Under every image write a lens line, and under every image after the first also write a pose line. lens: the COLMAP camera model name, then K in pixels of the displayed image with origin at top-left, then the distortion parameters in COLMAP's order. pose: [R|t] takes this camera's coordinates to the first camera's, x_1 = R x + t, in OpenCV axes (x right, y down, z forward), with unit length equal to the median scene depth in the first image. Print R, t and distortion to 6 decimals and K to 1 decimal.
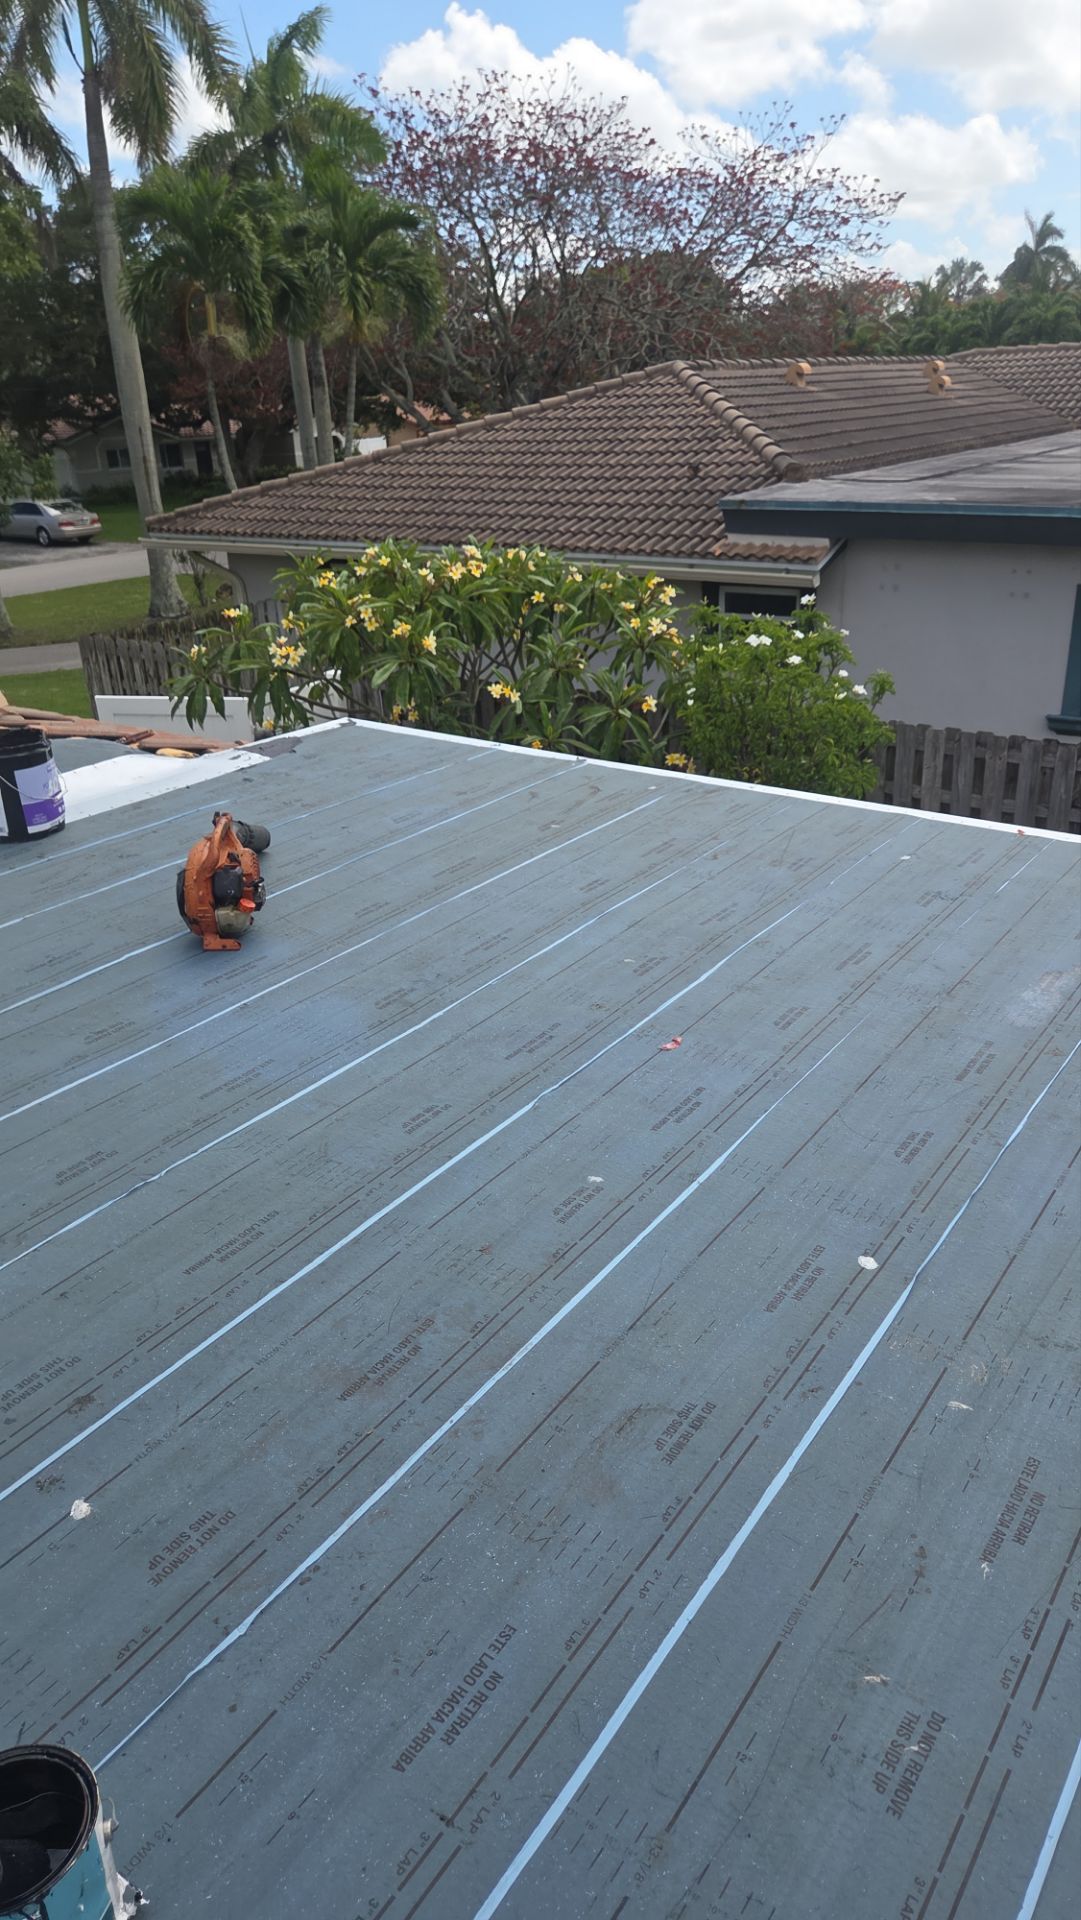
lens RADIAL K [[1296.4, 0, 525.2], [0, 1296.4, 949.5], [0, 0, 1]] dist [0.101123, -0.101357]
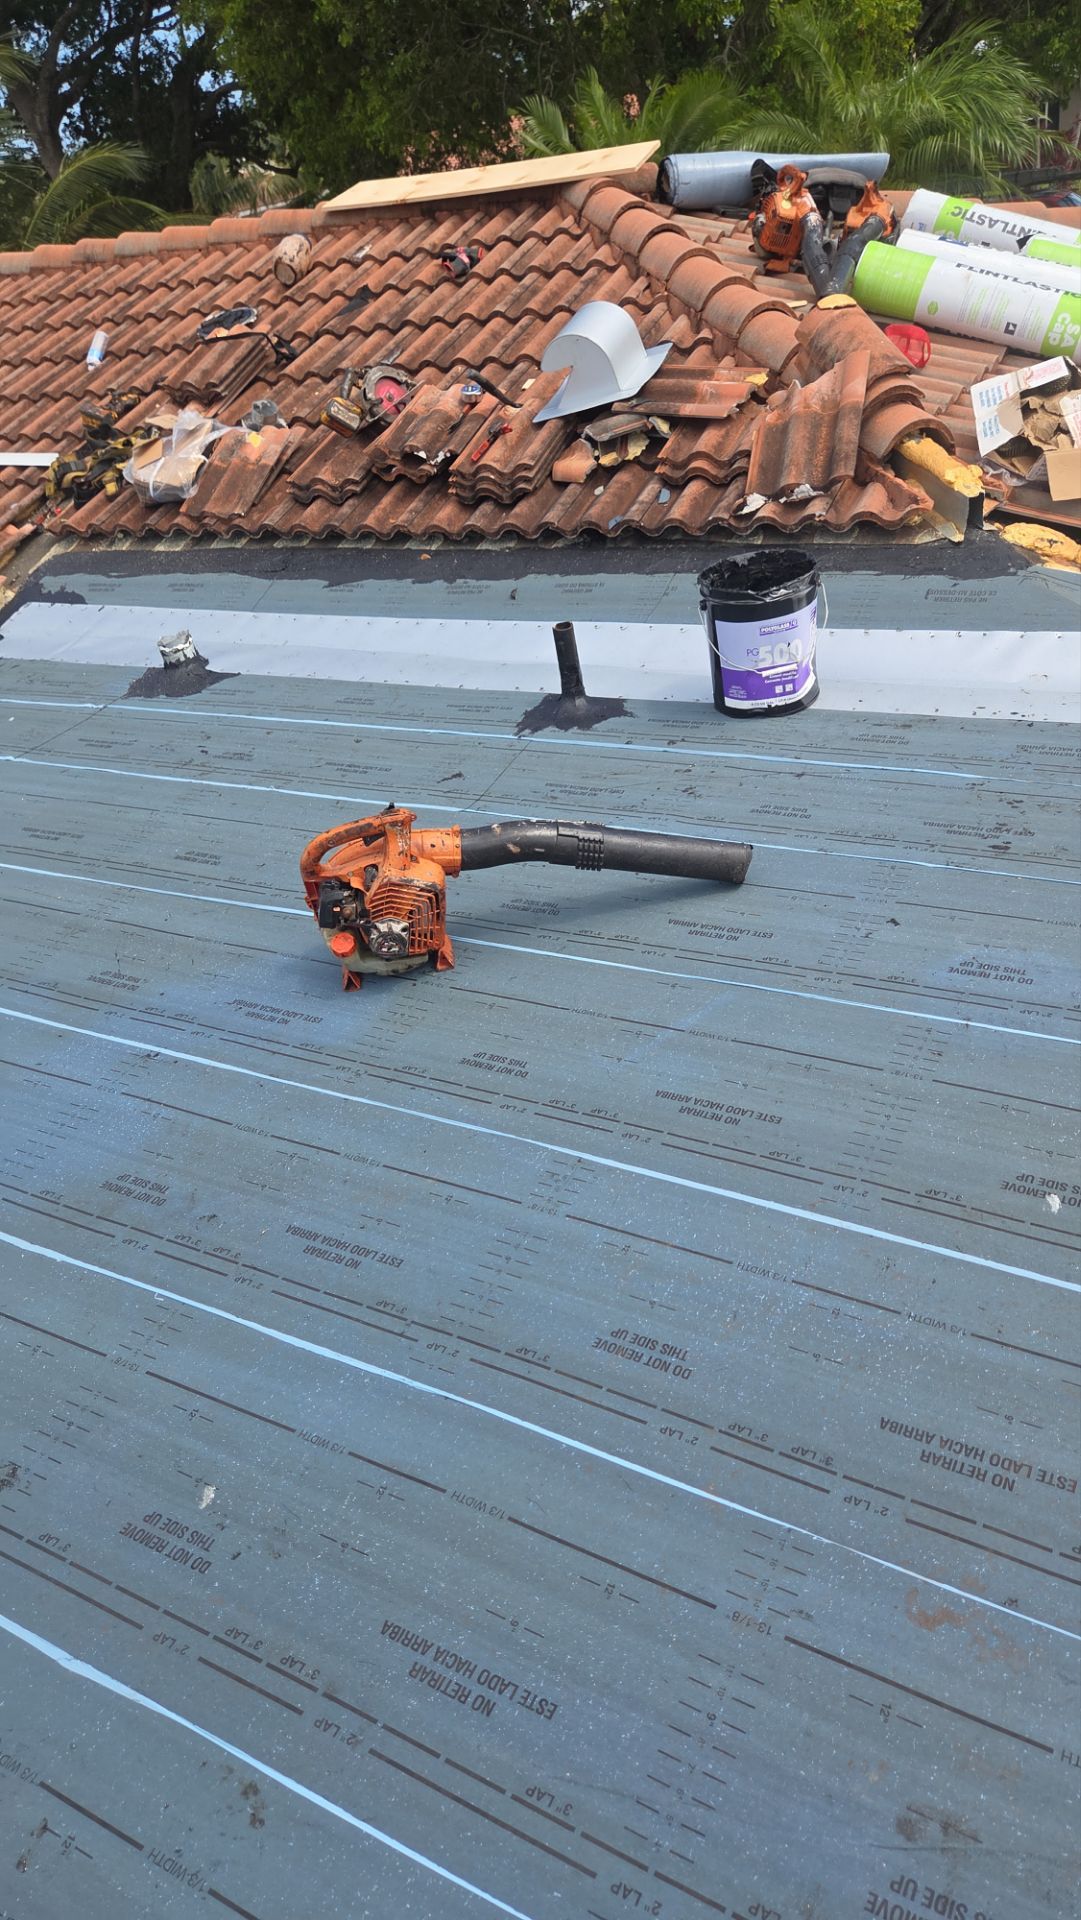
lens RADIAL K [[1296.4, 0, 525.2], [0, 1296.4, 949.5], [0, 0, 1]] dist [0.101123, -0.101357]
pose [[0.136255, 0.542173, -0.829146, 0.333407], [-0.255964, 0.827800, 0.499229, -0.364467], [0.957036, 0.144209, 0.251568, 0.856540]]
